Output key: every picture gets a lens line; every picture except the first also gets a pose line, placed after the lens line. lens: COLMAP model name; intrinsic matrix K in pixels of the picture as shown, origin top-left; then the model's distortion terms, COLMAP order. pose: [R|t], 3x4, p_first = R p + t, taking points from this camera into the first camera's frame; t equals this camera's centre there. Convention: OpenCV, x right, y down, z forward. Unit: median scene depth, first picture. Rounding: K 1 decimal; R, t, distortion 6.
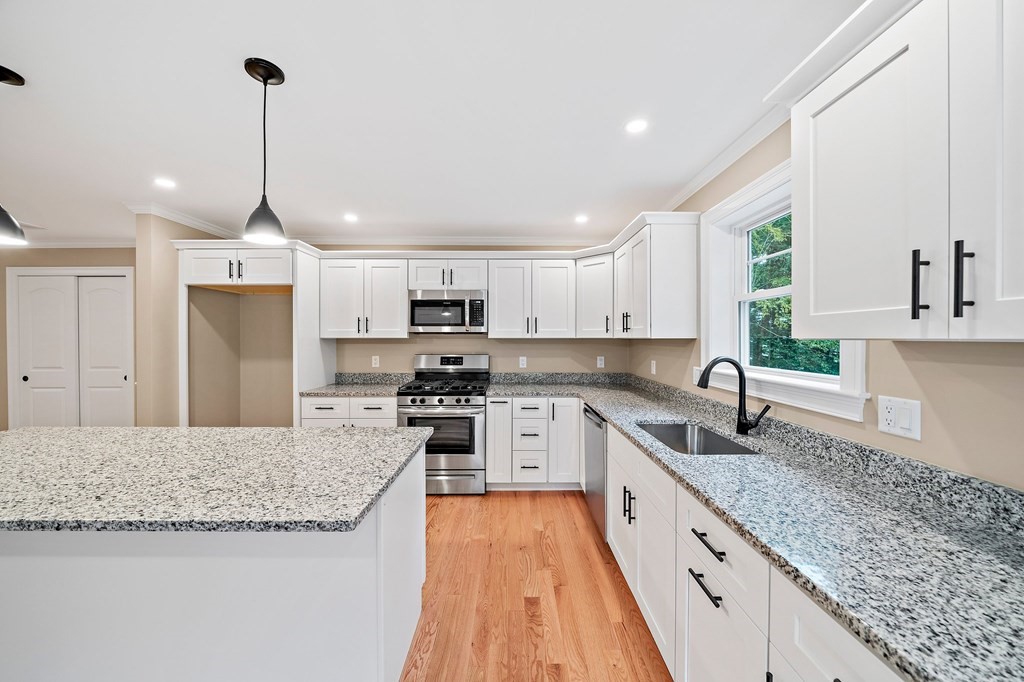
lens RADIAL K [[355.0, 0, 515.5], [0, 355.0, 339.1], [0, 0, 1]] dist [-0.007333, 0.000155]
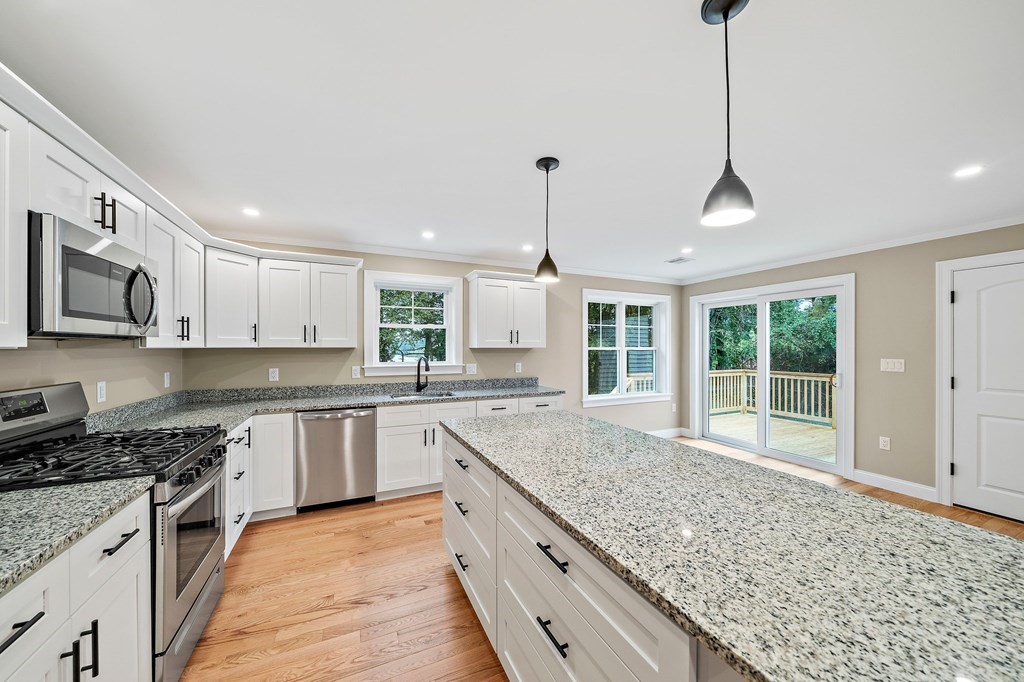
lens RADIAL K [[355.0, 0, 513.4], [0, 355.0, 345.3], [0, 0, 1]] dist [-0.007333, 0.000155]
pose [[-0.416756, 0.004088, 0.909009, -0.825811], [0.001689, 0.999992, -0.003723, -0.003752], [-0.909017, -0.000016, -0.416760, 0.725098]]
